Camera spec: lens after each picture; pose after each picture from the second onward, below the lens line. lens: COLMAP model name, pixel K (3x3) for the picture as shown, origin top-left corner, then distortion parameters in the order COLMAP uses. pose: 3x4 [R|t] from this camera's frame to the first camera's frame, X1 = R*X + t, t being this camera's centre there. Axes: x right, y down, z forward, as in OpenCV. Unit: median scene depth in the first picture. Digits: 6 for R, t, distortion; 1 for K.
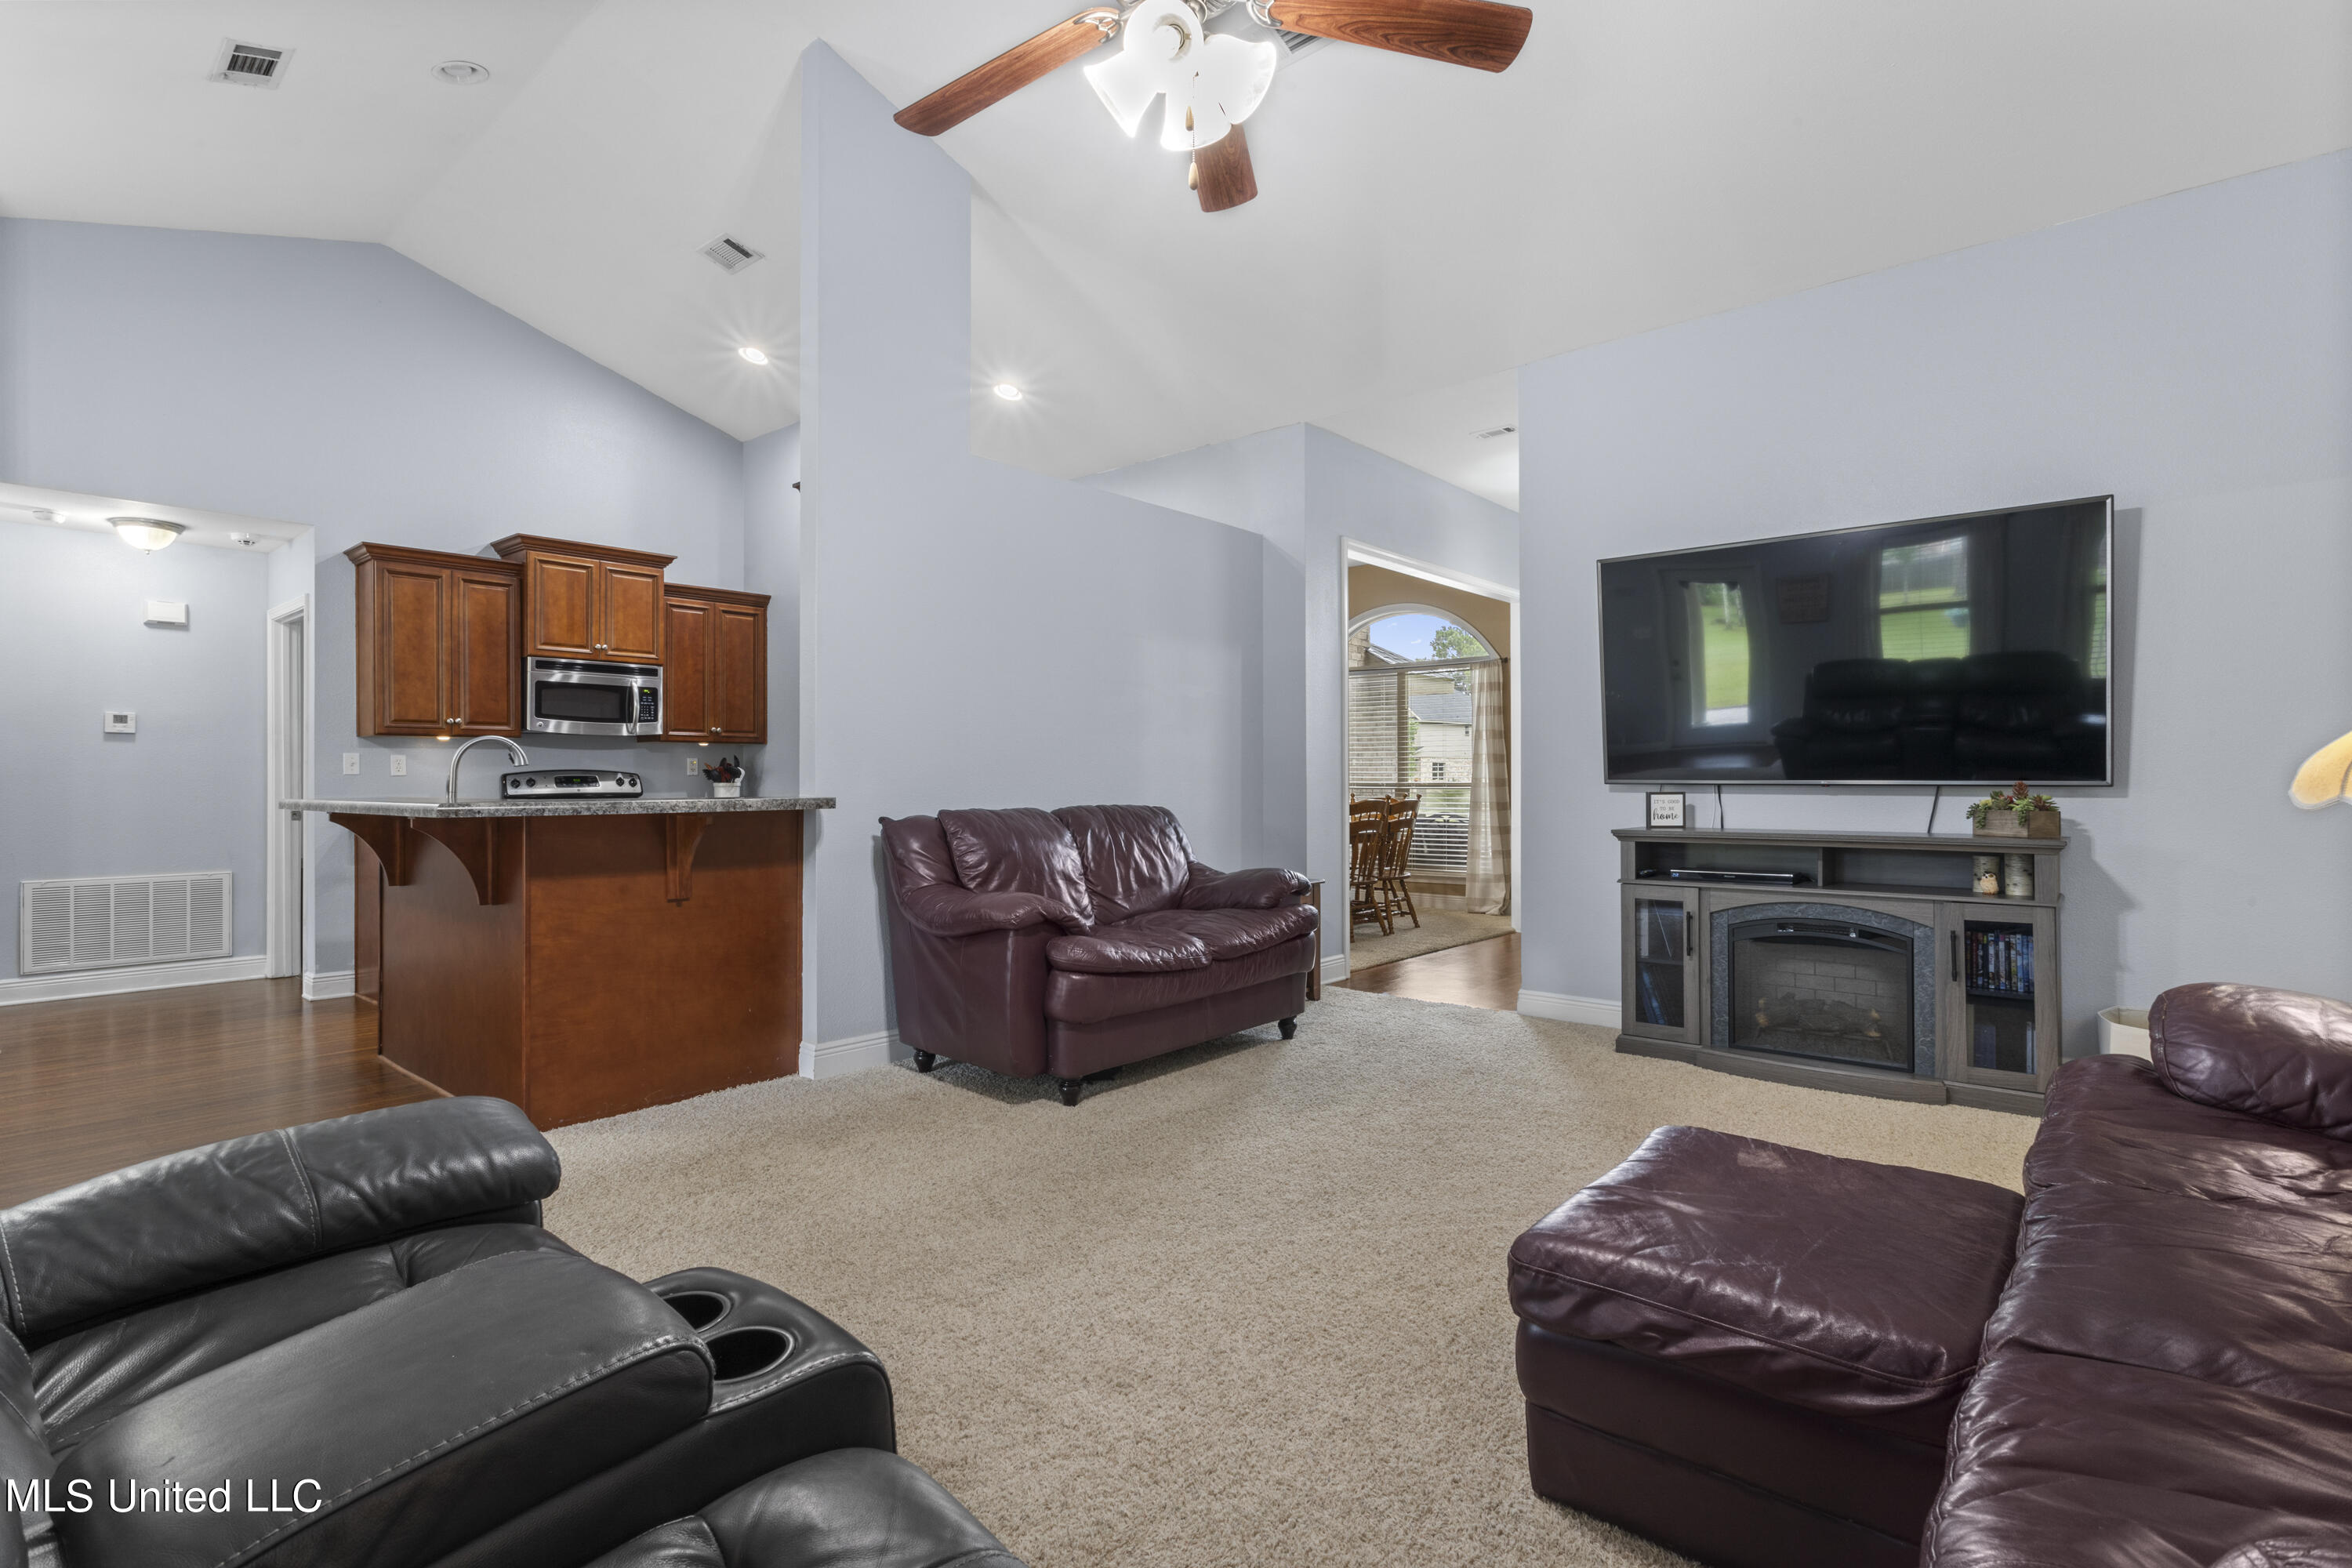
lens RADIAL K [[1132.8, 0, 1176.0], [0, 1132.8, 784.0], [0, 0, 1]] dist [0.000811, 0.000176]
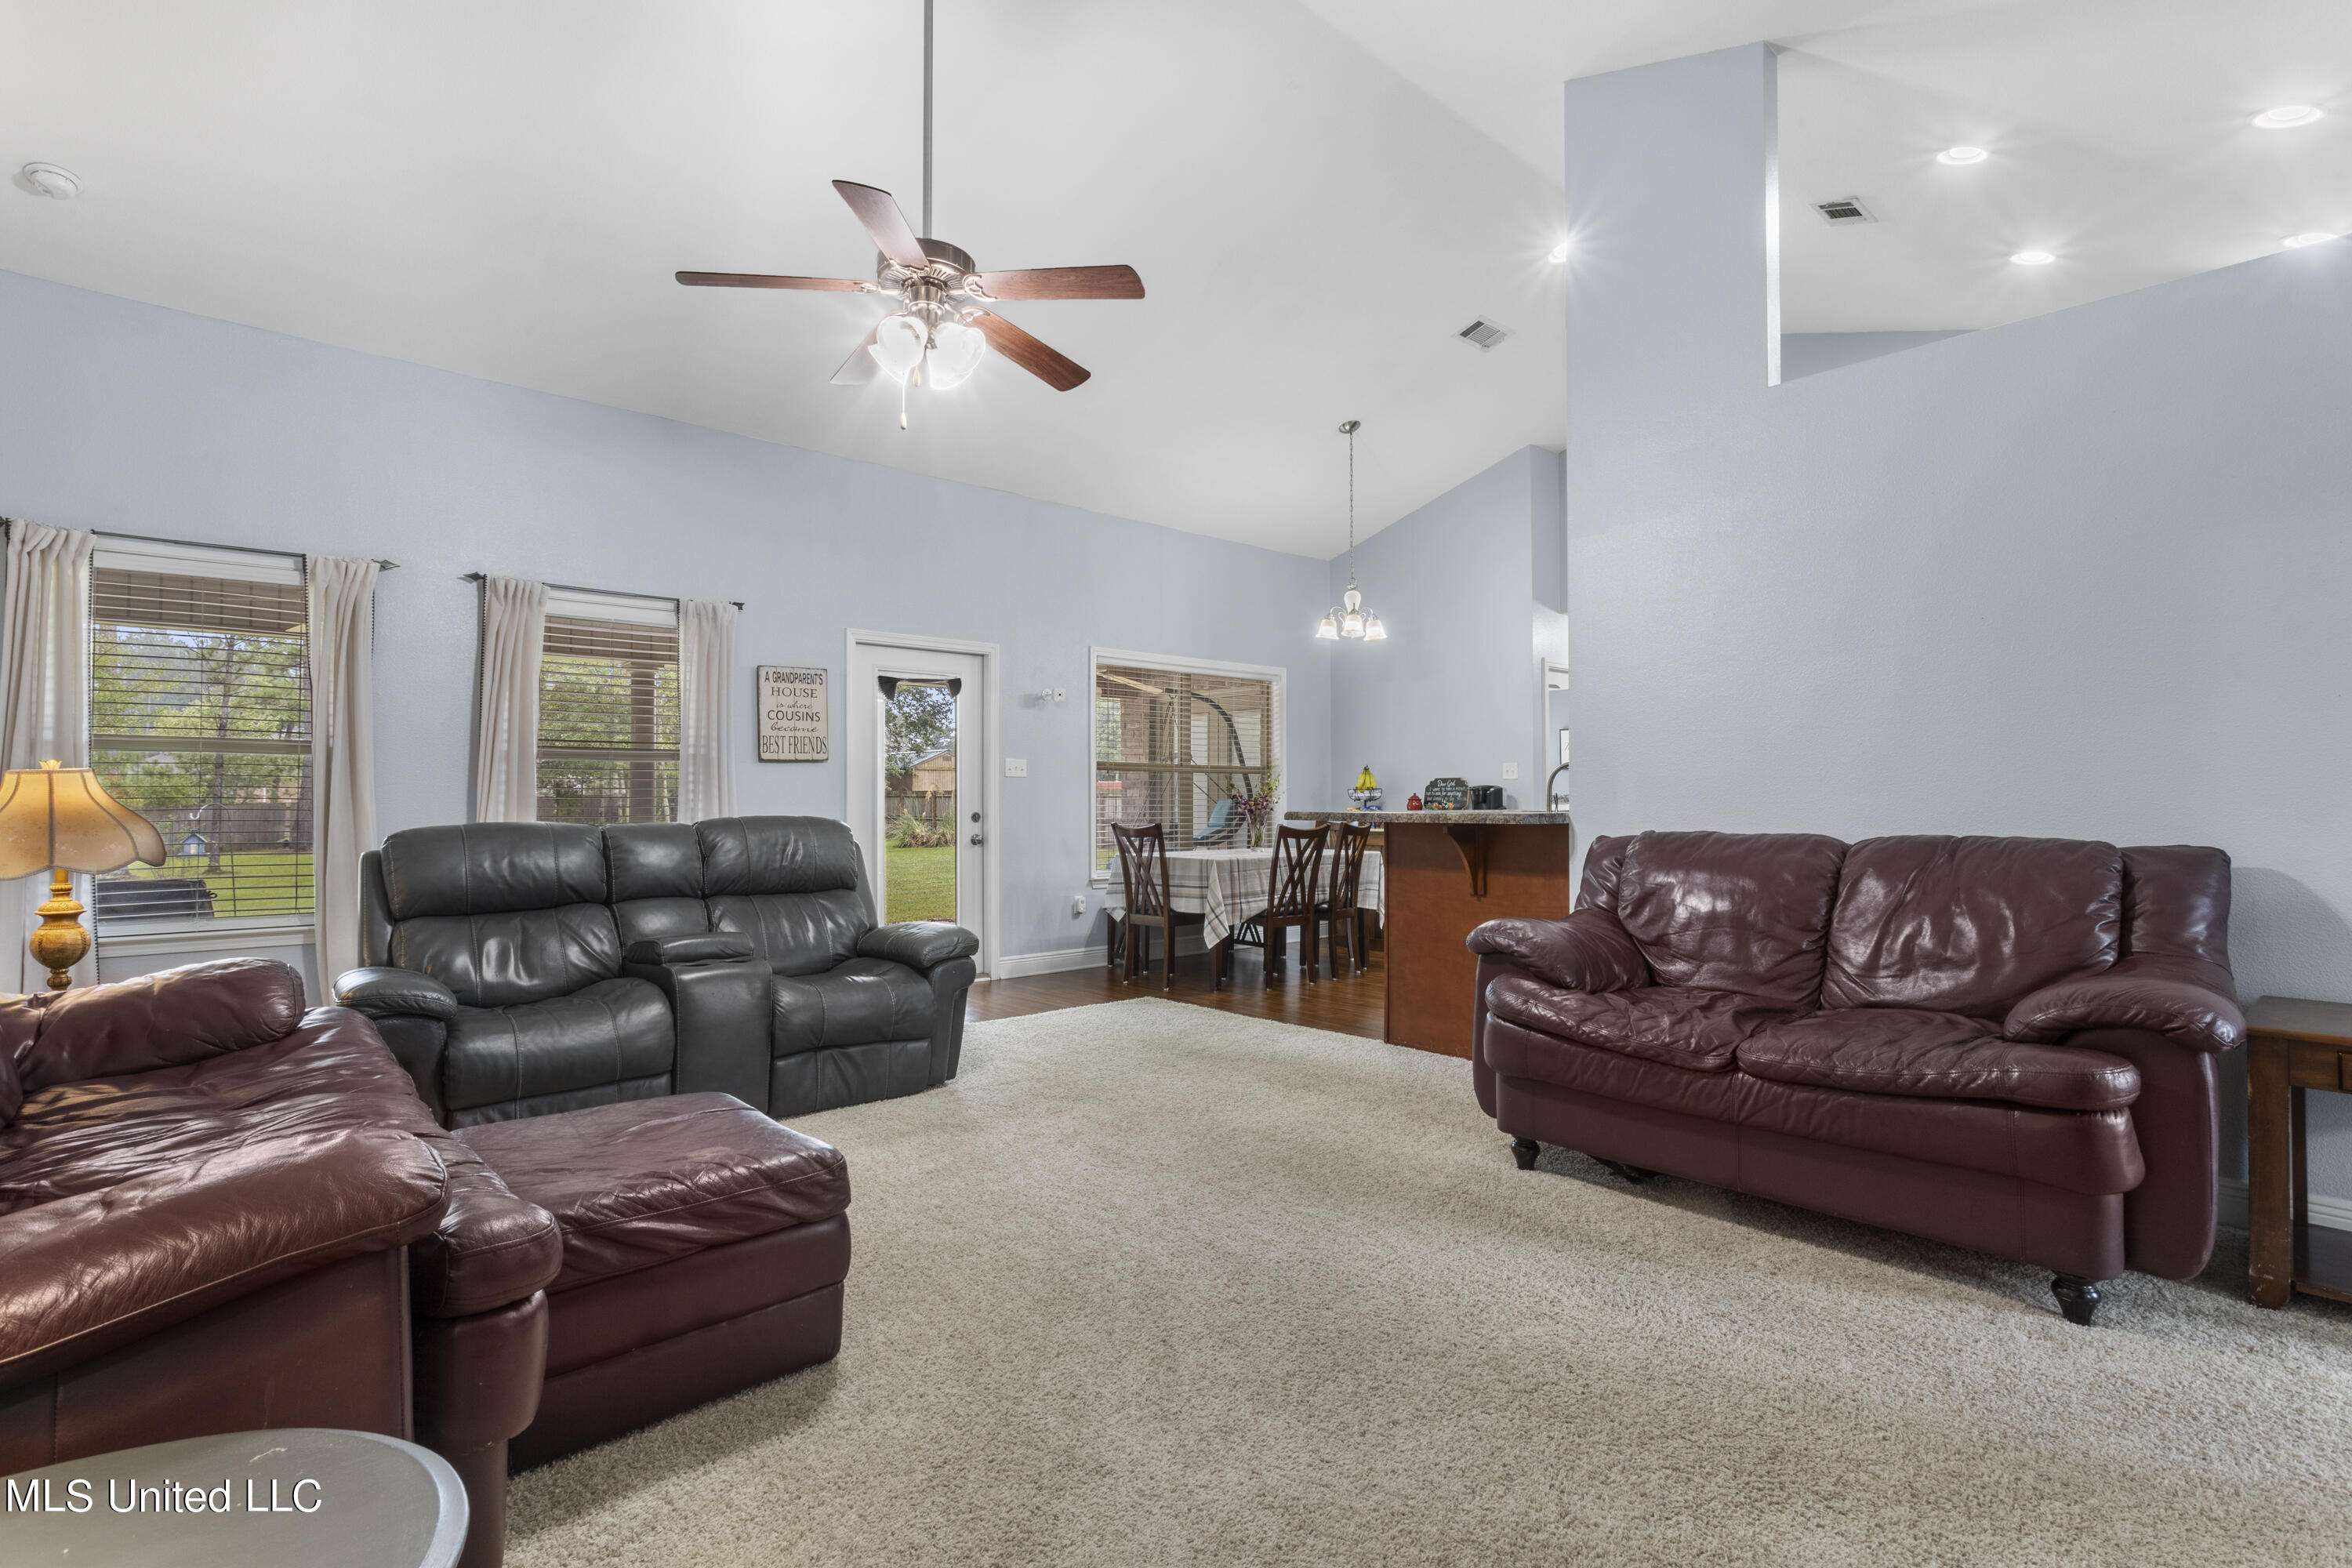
lens RADIAL K [[1132.8, 0, 1176.0], [0, 1132.8, 784.0], [0, 0, 1]] dist [0.000811, 0.000176]
pose [[-0.143673, -0.008079, -0.989592, 0.743373], [0.002110, 0.999962, -0.008470, -0.009260], [0.989623, -0.003305, -0.143651, 0.771727]]
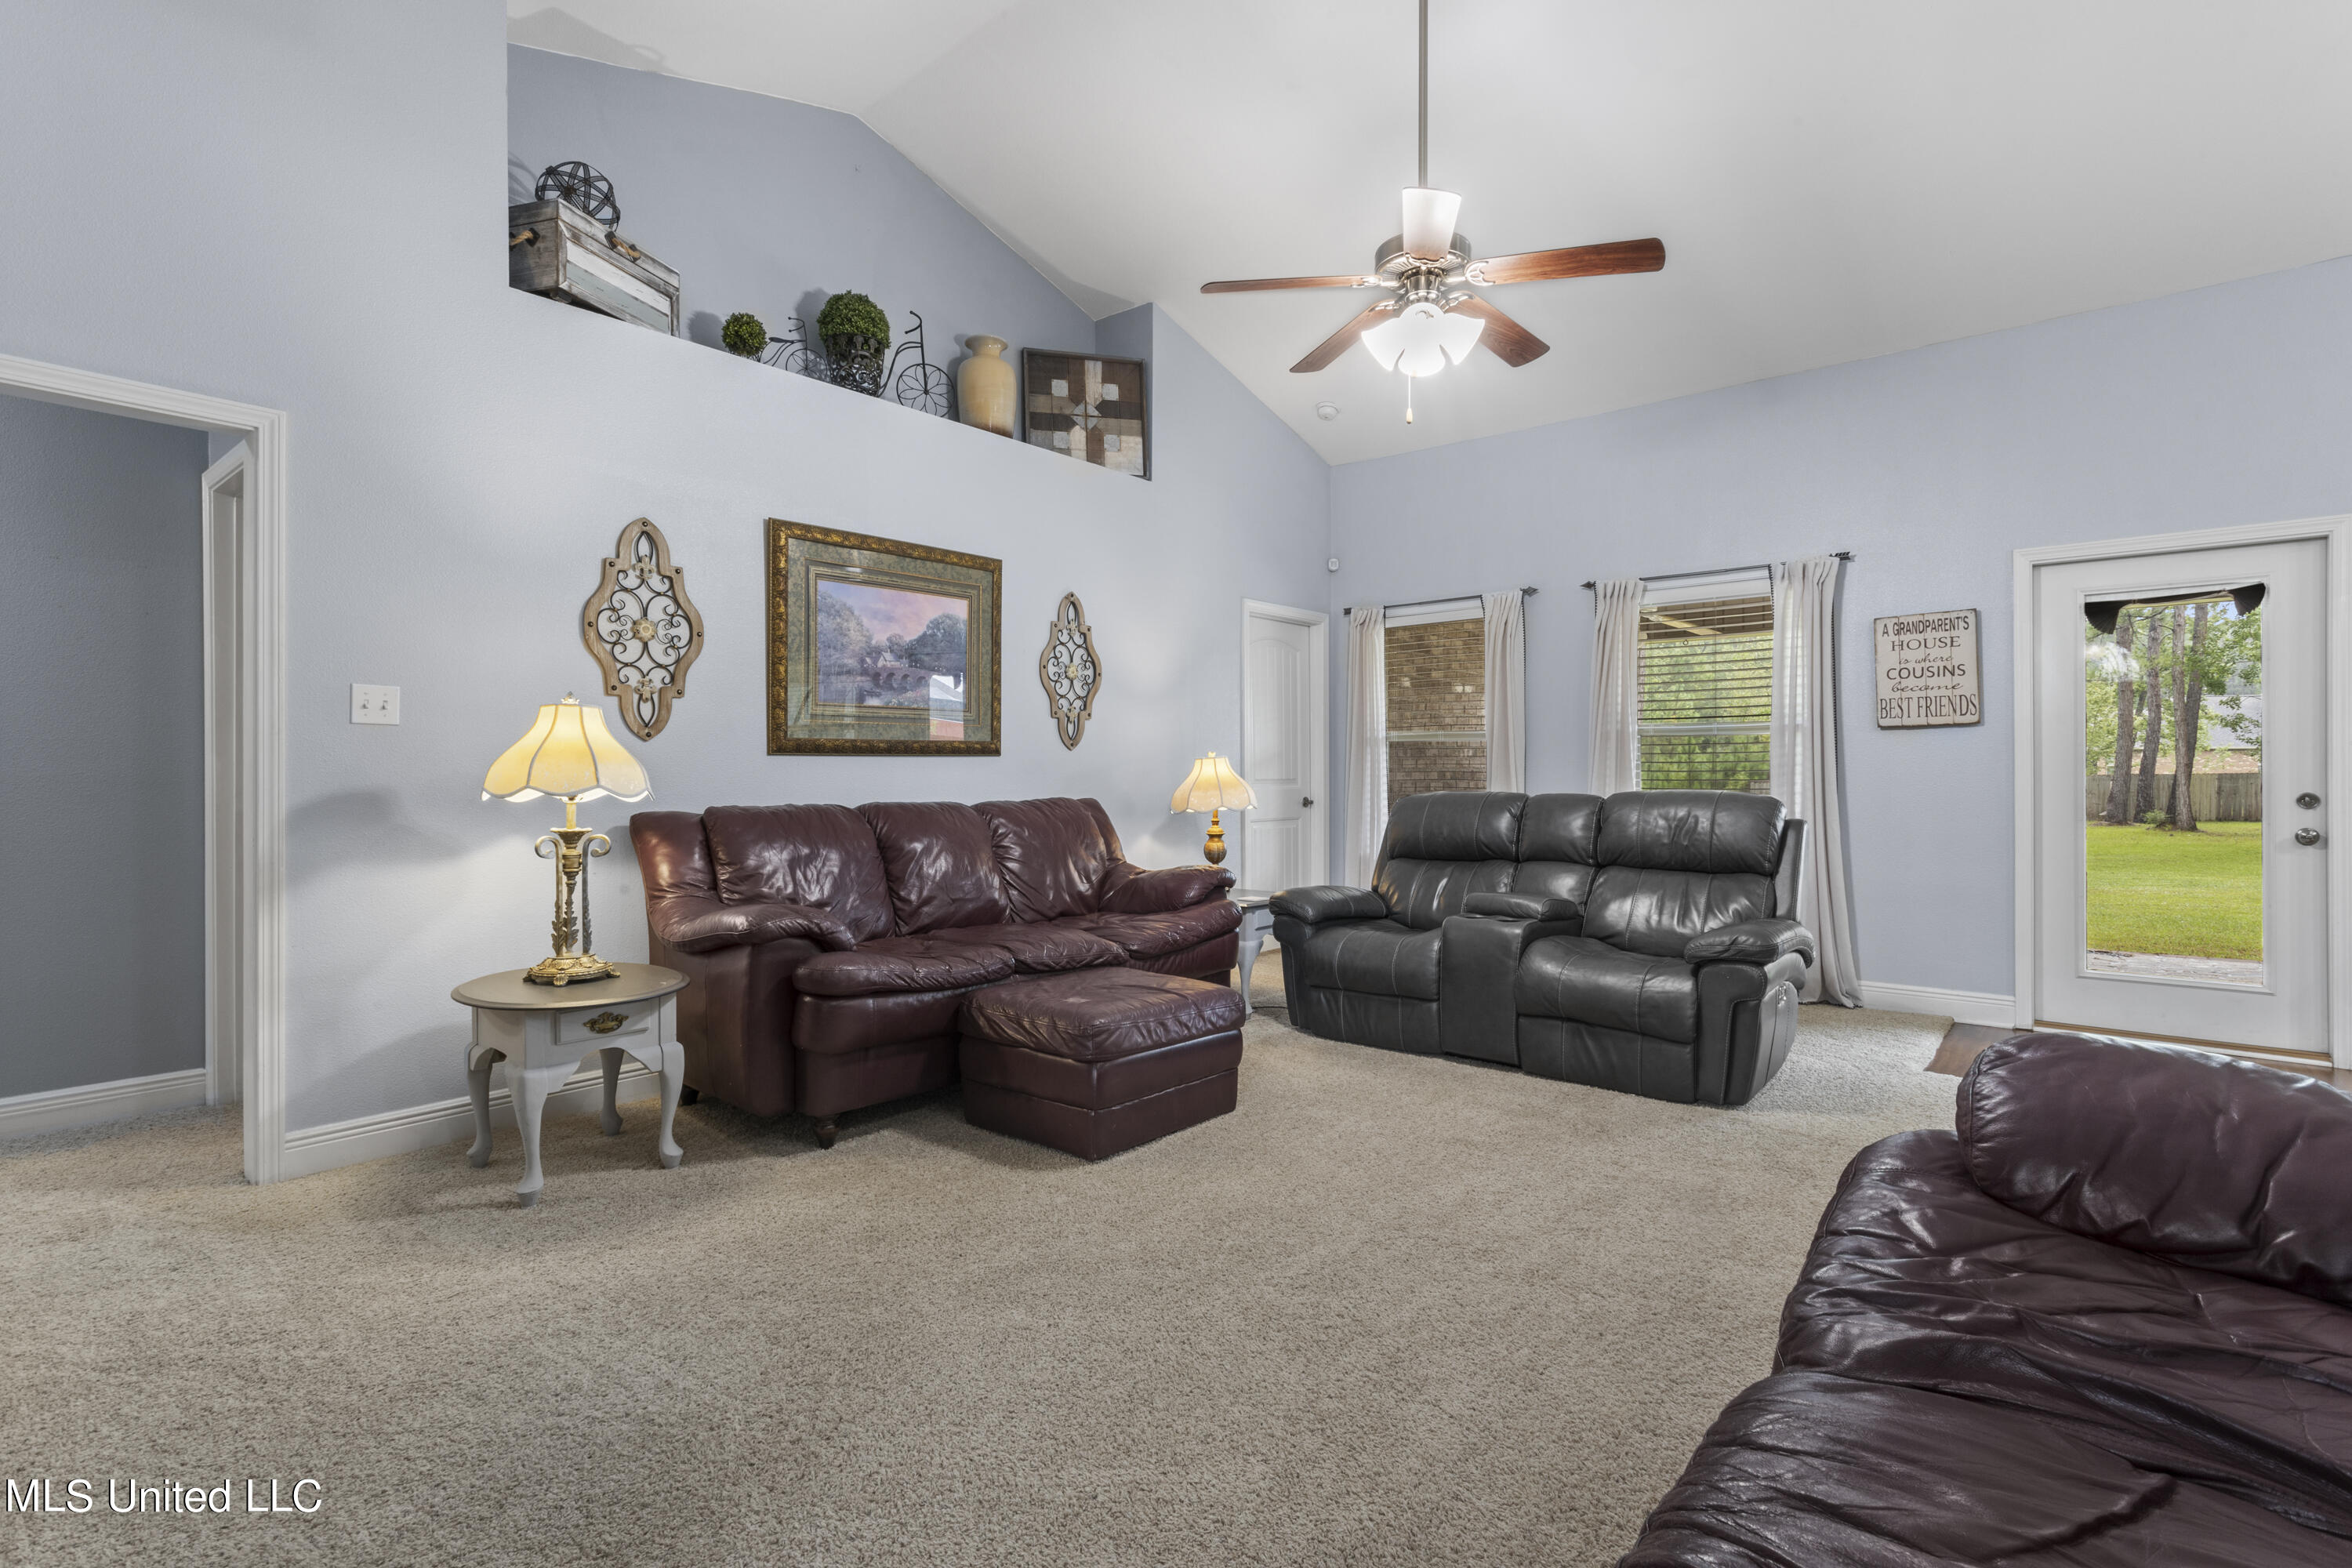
lens RADIAL K [[1141.9, 0, 1178.1], [0, 1141.9, 773.5], [0, 0, 1]] dist [0.002001, 0.000491]
pose [[-0.999595, 0.005515, 0.027935, 0.131996], [0.005465, 0.999983, -0.001874, -0.003724], [-0.027945, -0.001720, -0.999608, 1.325201]]
